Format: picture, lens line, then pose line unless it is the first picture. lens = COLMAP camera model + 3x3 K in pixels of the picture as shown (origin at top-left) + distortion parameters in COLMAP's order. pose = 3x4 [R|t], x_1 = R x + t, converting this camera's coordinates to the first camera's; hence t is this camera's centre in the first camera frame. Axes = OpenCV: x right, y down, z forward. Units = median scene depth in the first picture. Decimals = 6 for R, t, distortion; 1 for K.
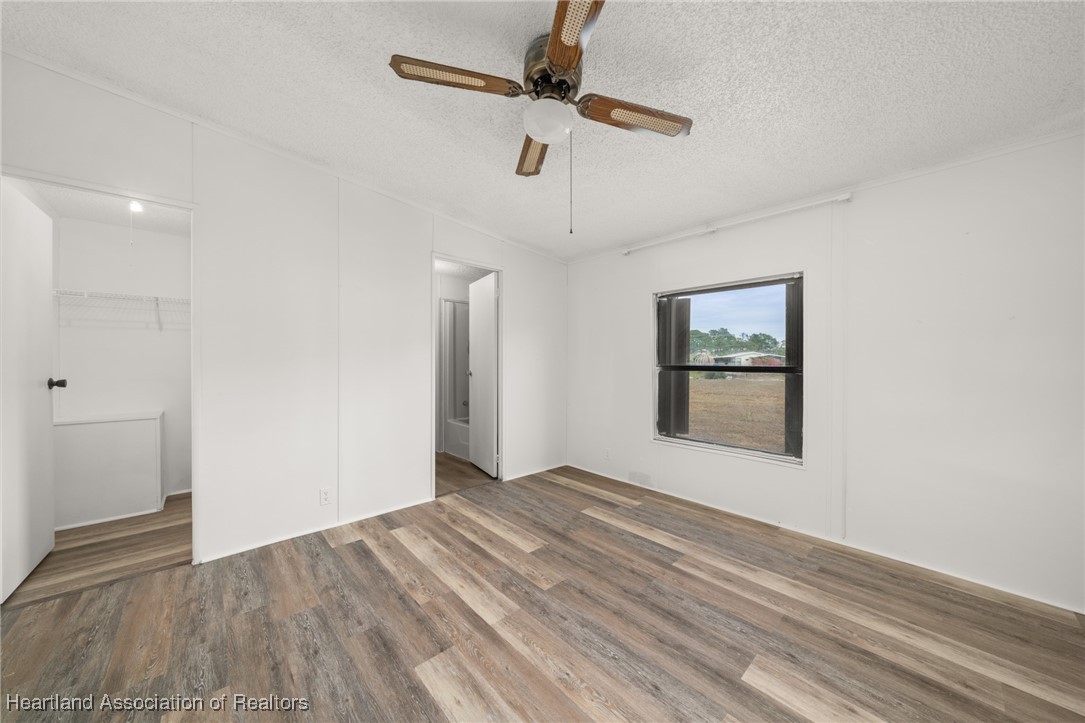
lens RADIAL K [[373.1, 0, 533.7], [0, 373.1, 363.8], [0, 0, 1]] dist [-0.005437, 0.000090]
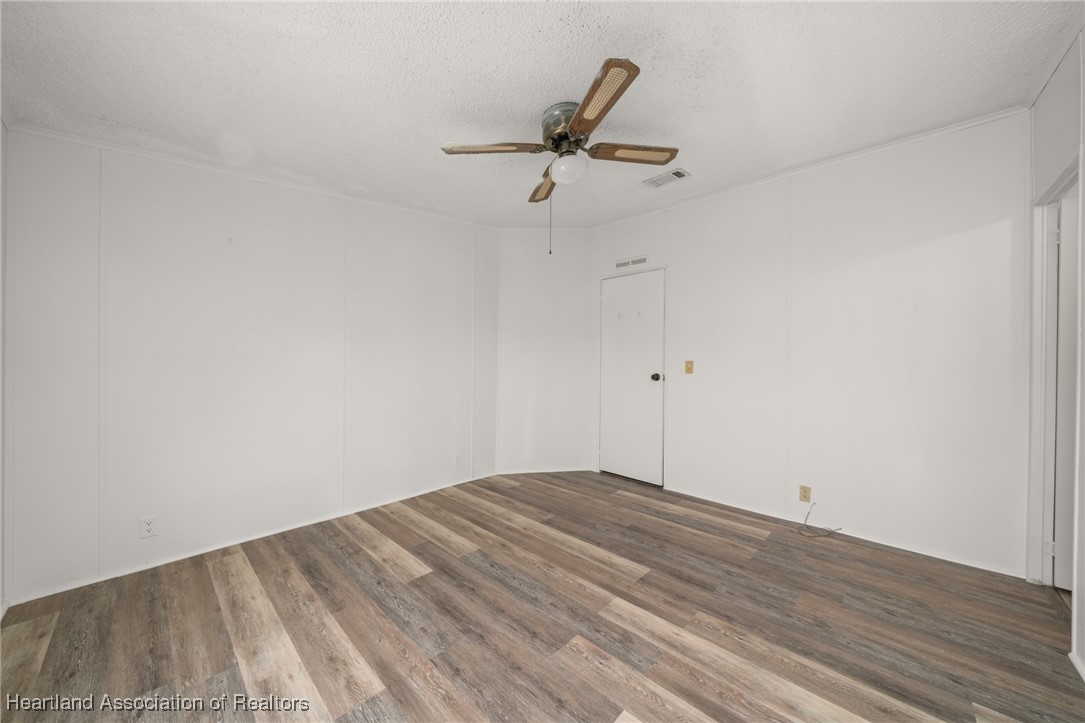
lens RADIAL K [[384.2, 0, 536.9], [0, 384.2, 360.5], [0, 0, 1]] dist [-0.005190, 0.000008]
pose [[-0.996350, -0.013125, -0.084341, 0.208268], [-0.013856, 0.999871, 0.008087, -0.016557], [0.084224, 0.009226, -0.996404, 1.899500]]
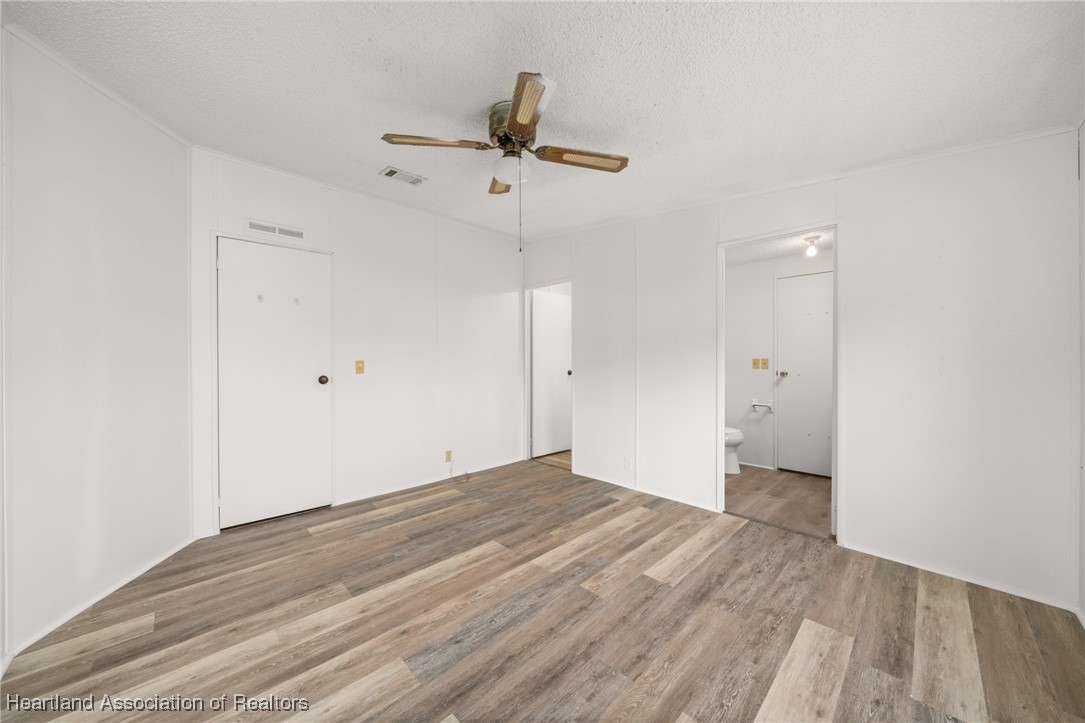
lens RADIAL K [[373.1, 0, 533.7], [0, 373.1, 363.8], [0, 0, 1]] dist [-0.005437, 0.000090]
pose [[0.038293, 0.002879, -0.999262, 1.081383], [-0.007804, 0.999966, 0.002582, -0.005433], [0.999236, 0.007699, 0.038314, 0.852588]]
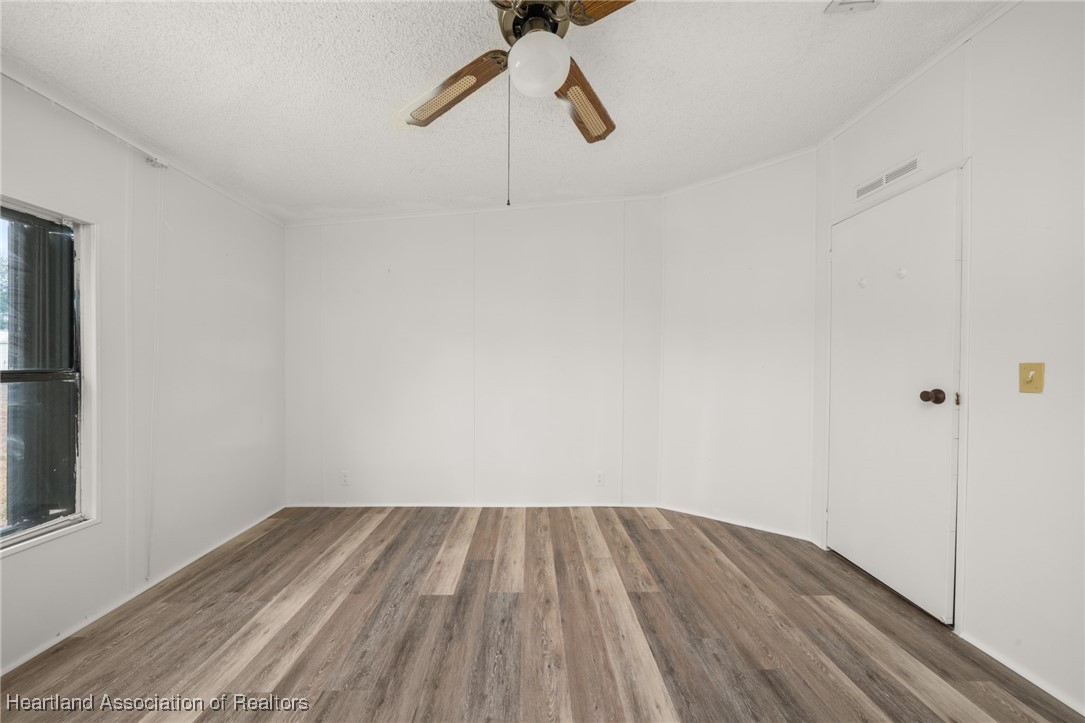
lens RADIAL K [[373.1, 0, 533.7], [0, 373.1, 363.8], [0, 0, 1]] dist [-0.005437, 0.000090]
pose [[-0.757156, -0.011926, 0.653125, -0.406488], [-0.002399, 0.999877, 0.015476, -0.017132], [-0.653229, 0.010151, -0.757092, 1.352137]]
